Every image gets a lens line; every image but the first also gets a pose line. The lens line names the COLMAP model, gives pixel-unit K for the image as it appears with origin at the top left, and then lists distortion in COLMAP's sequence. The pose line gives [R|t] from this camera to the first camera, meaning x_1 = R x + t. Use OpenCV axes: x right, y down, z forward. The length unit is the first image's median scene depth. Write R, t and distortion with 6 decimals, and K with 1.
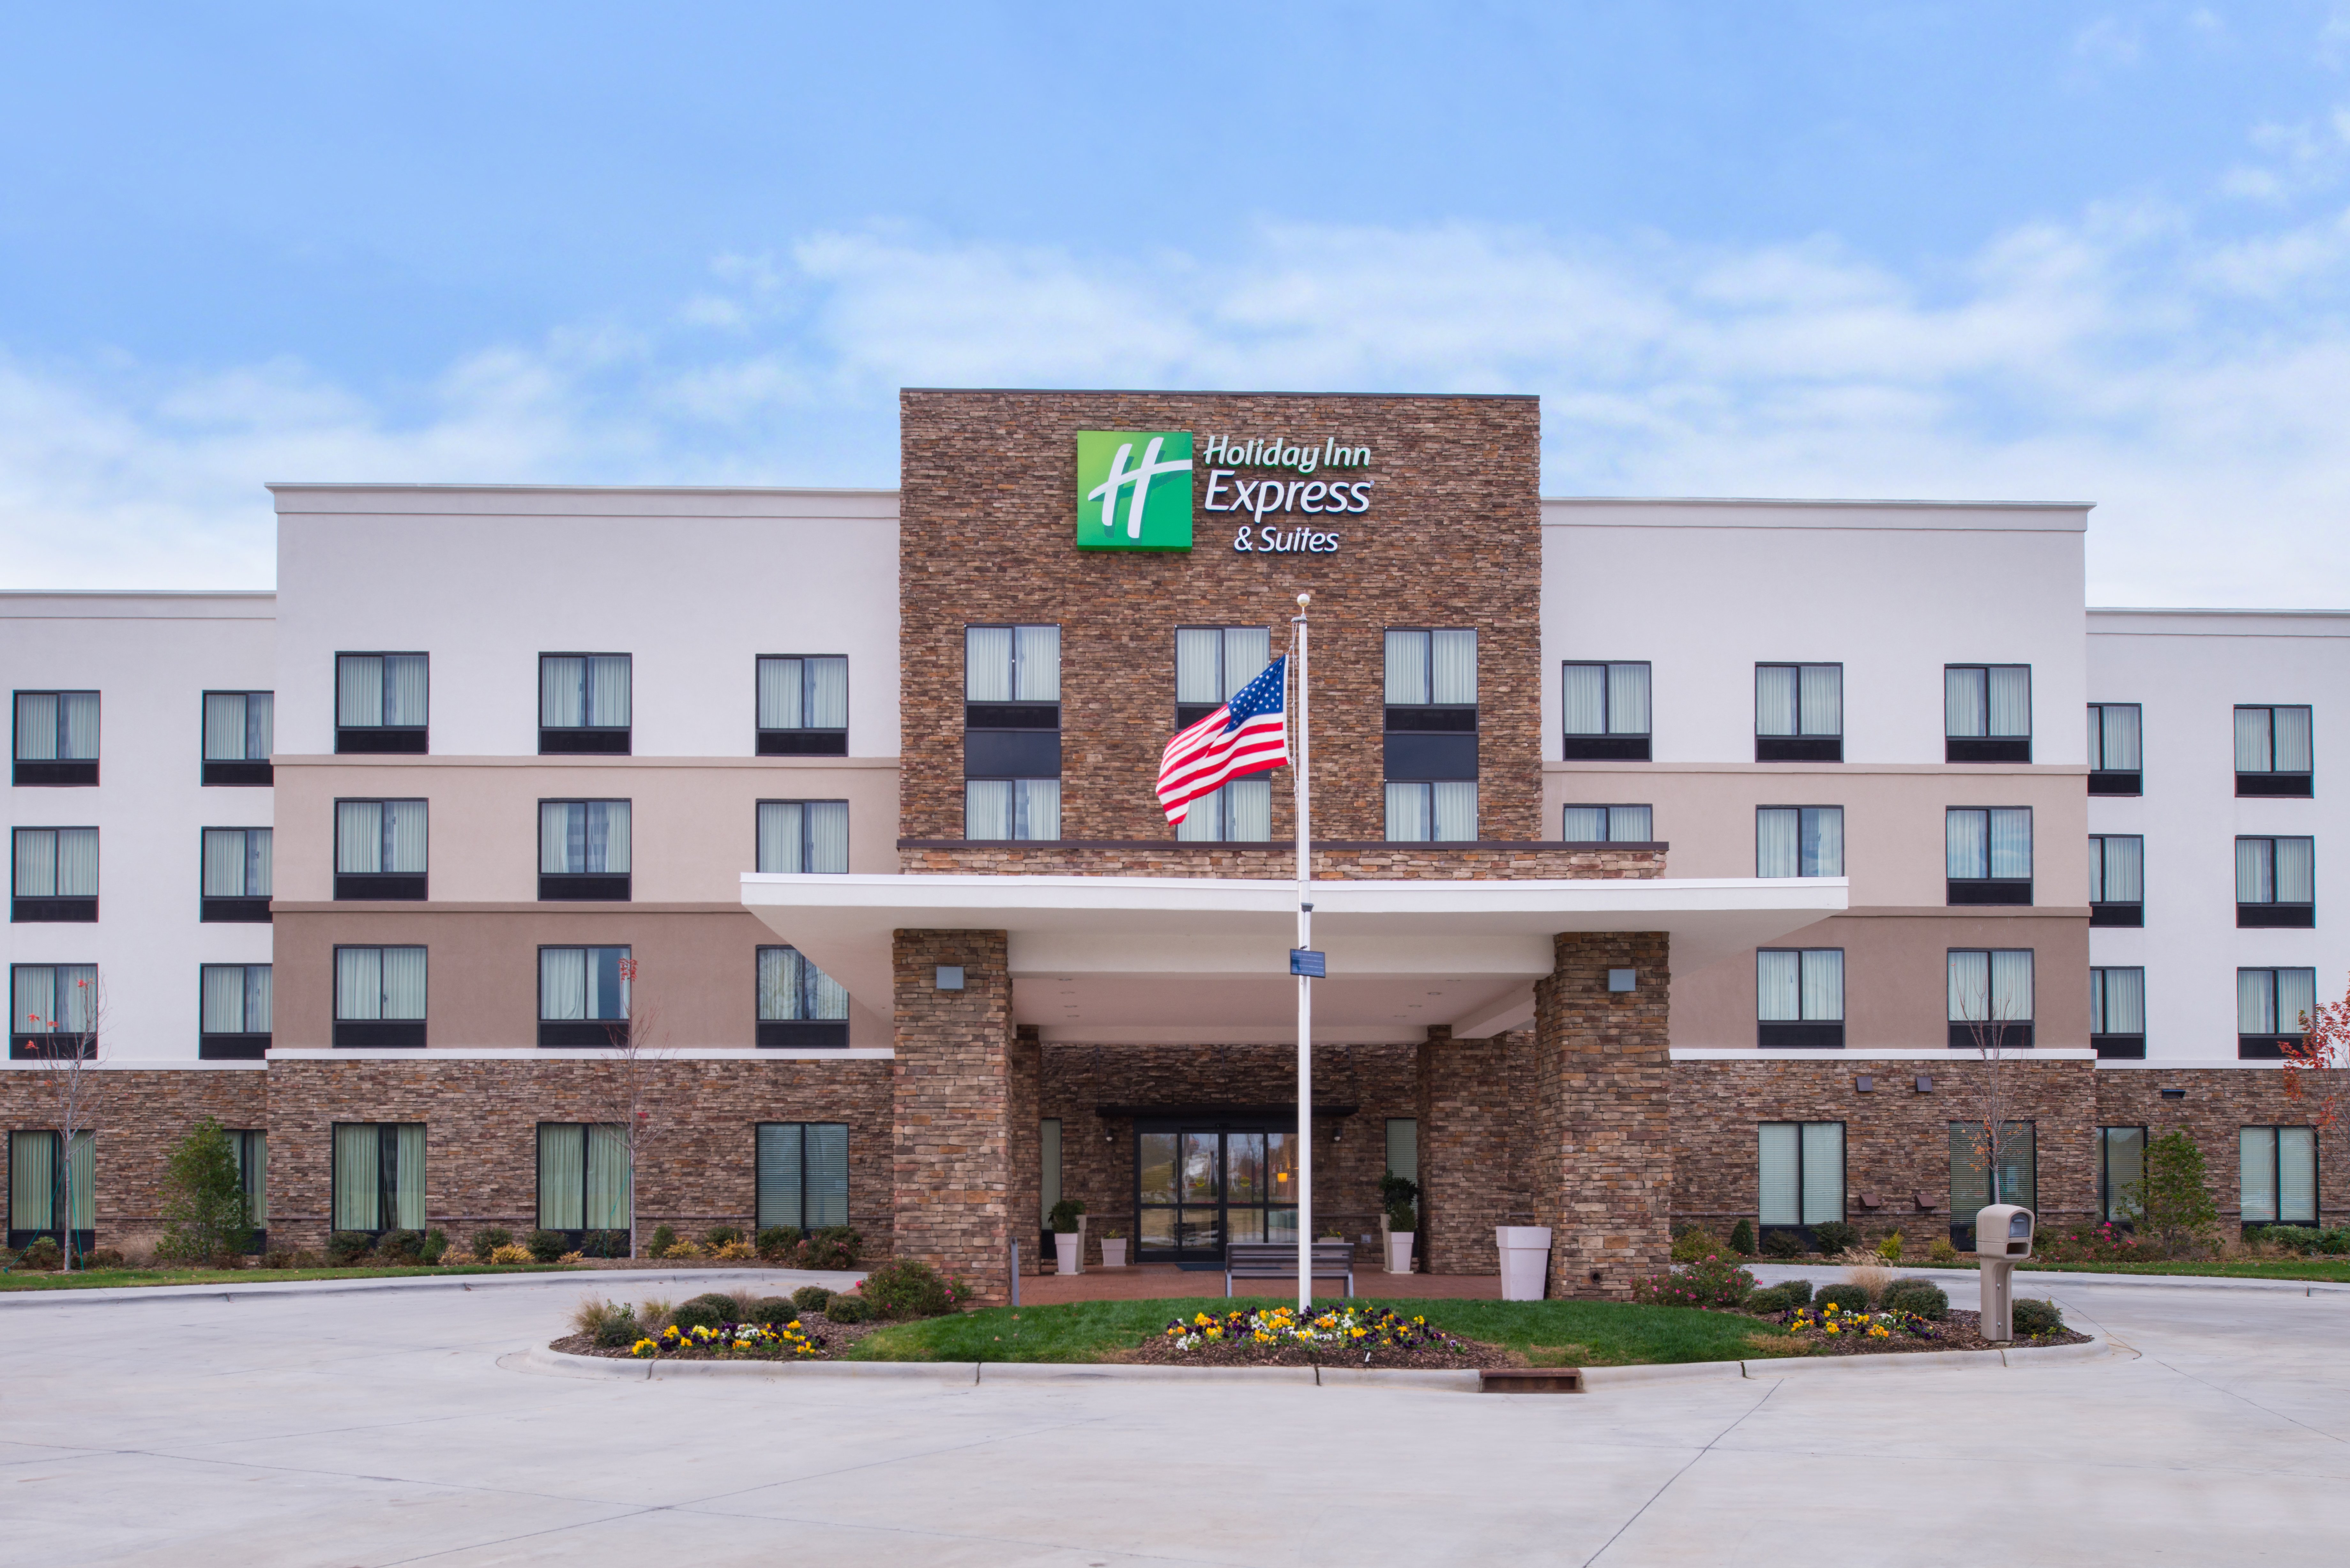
lens RADIAL K [[1641.9, 0, 1175.0], [0, 1641.9, 784.0], [0, 0, 1]] dist [-0.032142, -0.001849]
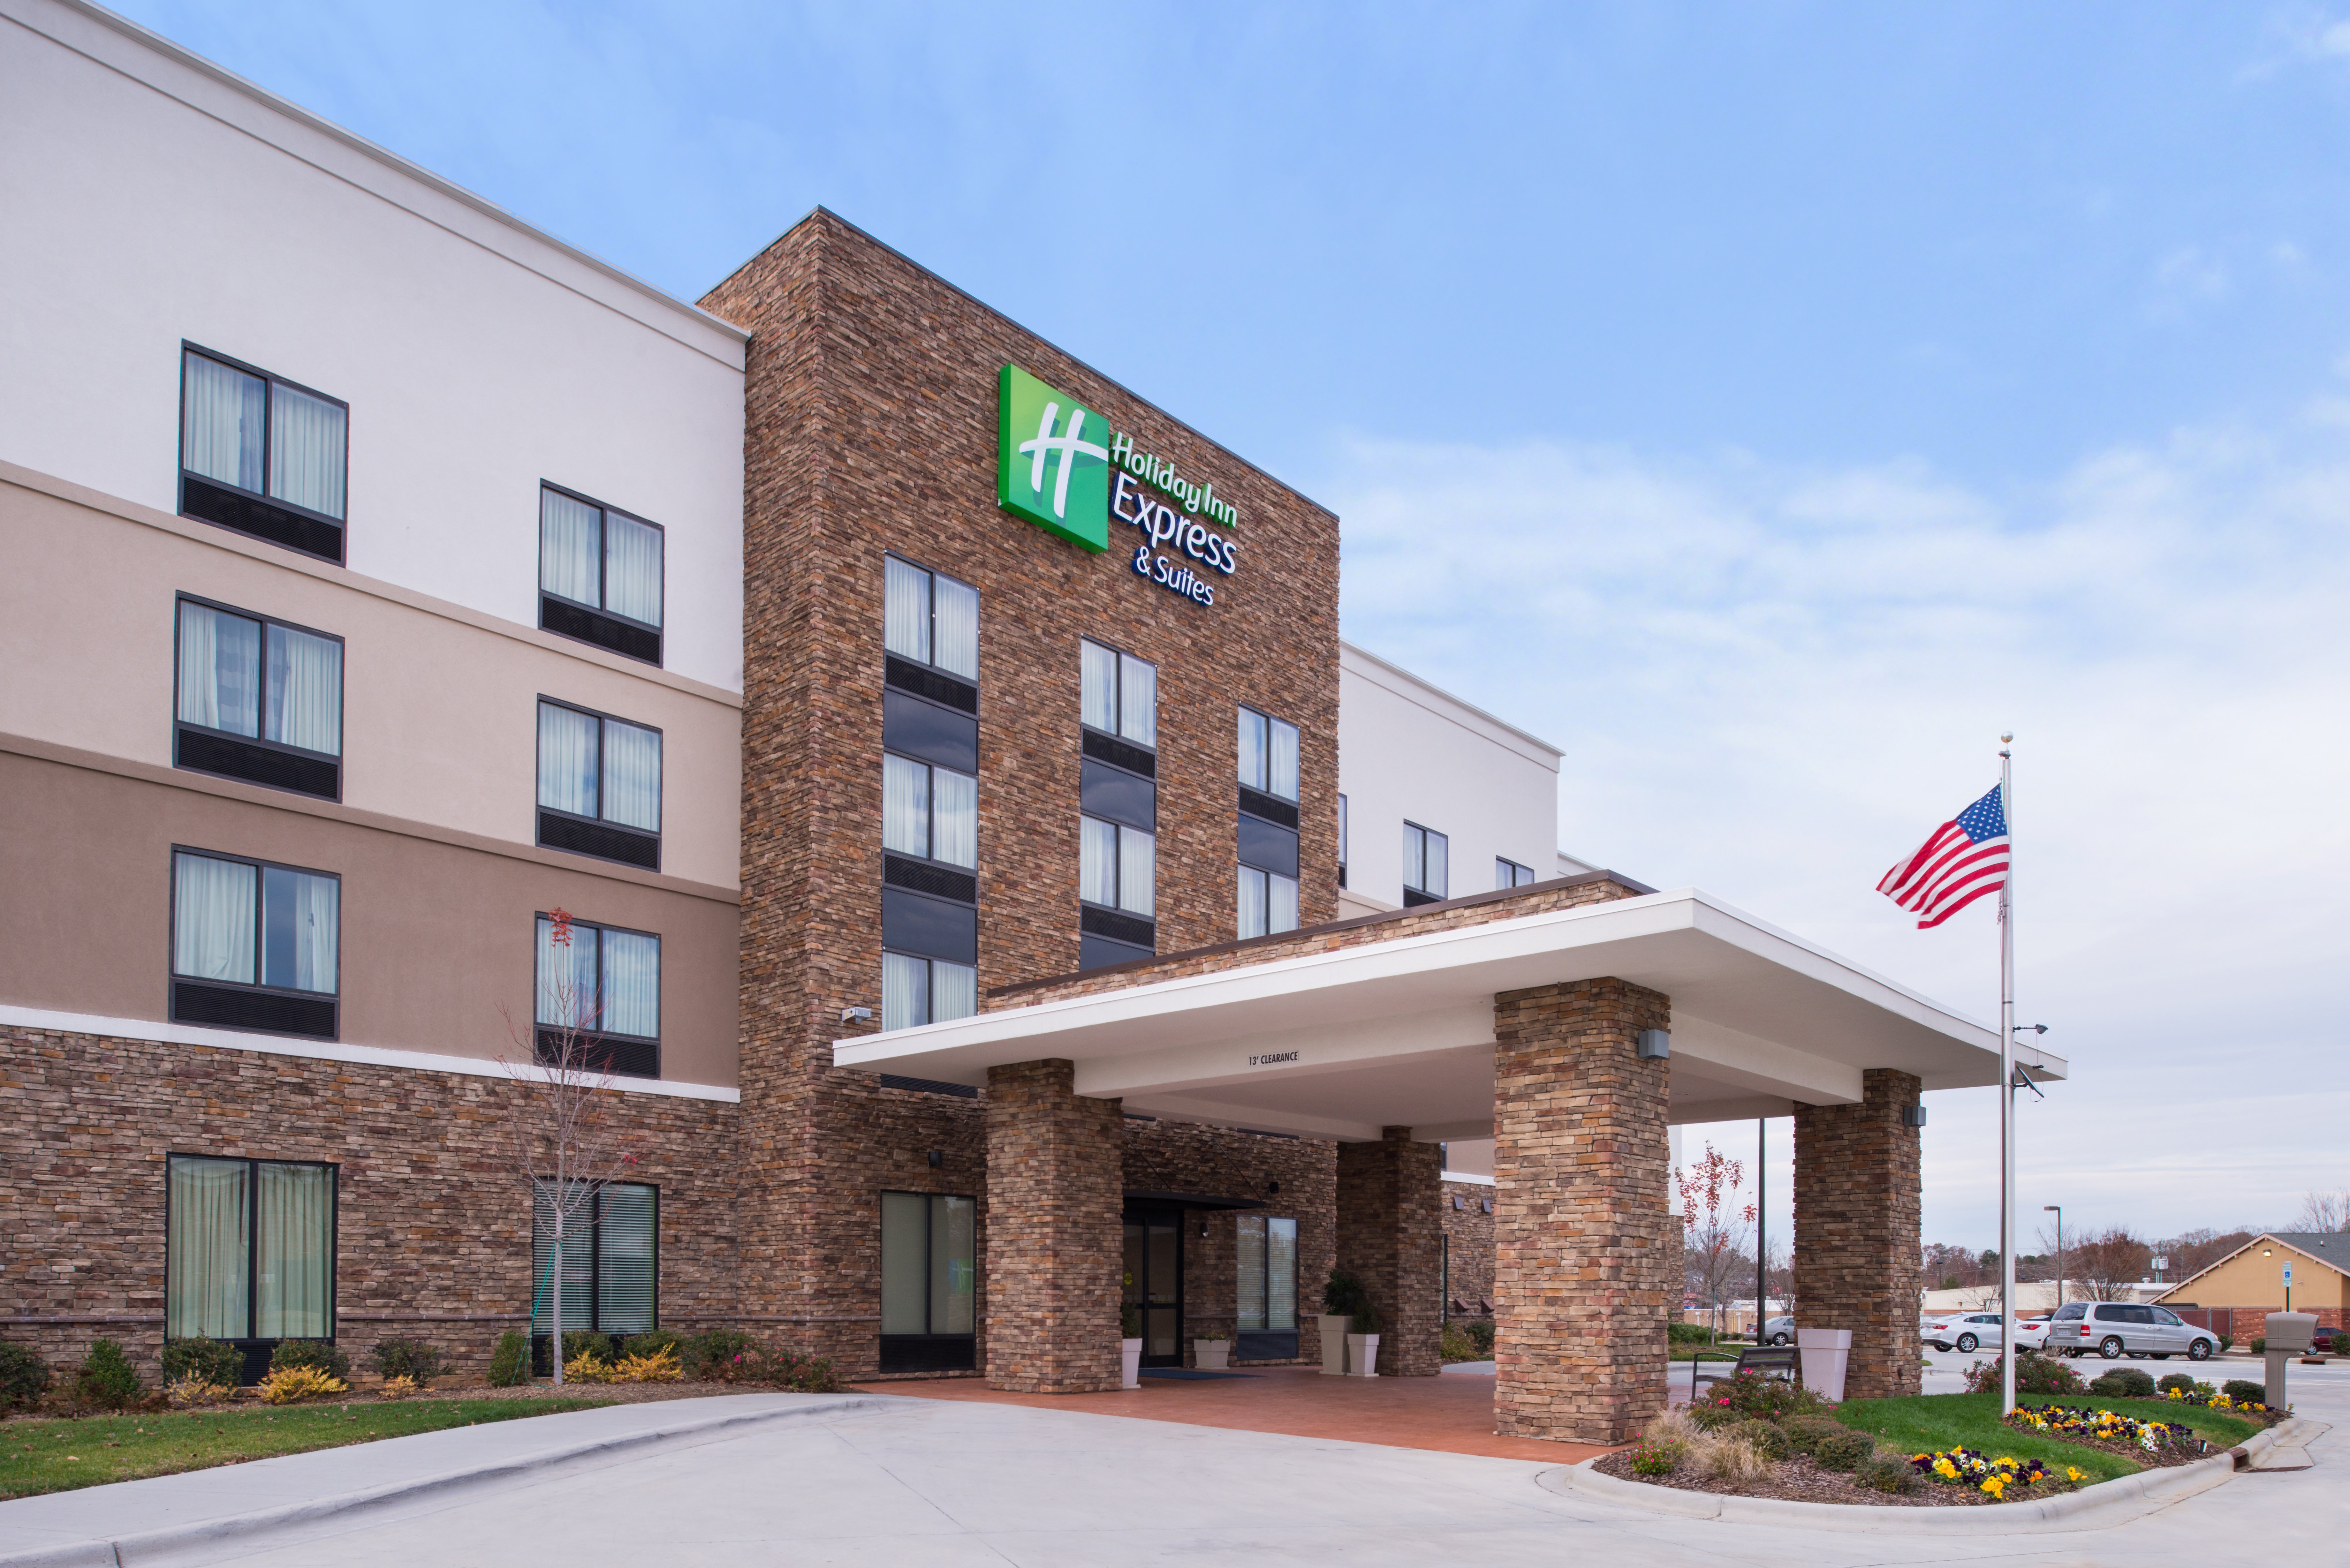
lens RADIAL K [[1613.8, 0, 1175.8], [0, 1613.8, 940.7], [0, 0, 1]] dist [-0.040463, 0.004548]
pose [[0.677498, 0.165120, 0.716751, -0.547118], [-0.192679, 0.980288, -0.043705, 0.089075], [-0.709839, -0.108493, 0.695958, 0.363313]]
